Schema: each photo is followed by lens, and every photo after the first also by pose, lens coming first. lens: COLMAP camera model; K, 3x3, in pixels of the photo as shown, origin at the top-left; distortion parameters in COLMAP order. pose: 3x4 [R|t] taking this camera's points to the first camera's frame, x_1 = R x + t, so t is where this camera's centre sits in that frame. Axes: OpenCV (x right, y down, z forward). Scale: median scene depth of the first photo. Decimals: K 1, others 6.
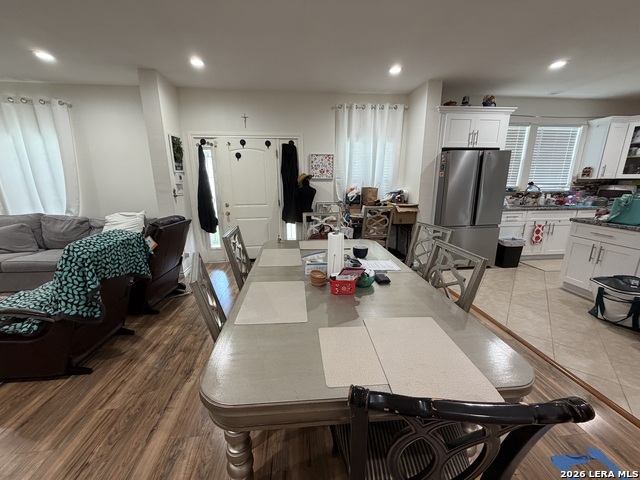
lens RADIAL K [[256.4, 0, 320.5], [0, 256.4, 241.5], [0, 0, 1]] dist [0.002232, 0.000252]
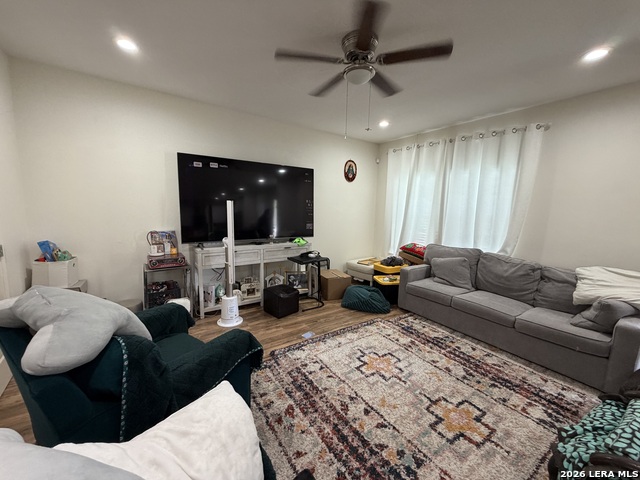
lens RADIAL K [[256.4, 0, 319.8], [0, 256.4, 241.1], [0, 0, 1]] dist [0.002232, 0.000252]
pose [[0.473234, 0.129015, -0.871438, -0.570176], [-0.237315, 0.971318, 0.014928, -0.015321], [0.848370, 0.199741, 0.490278, 0.052527]]
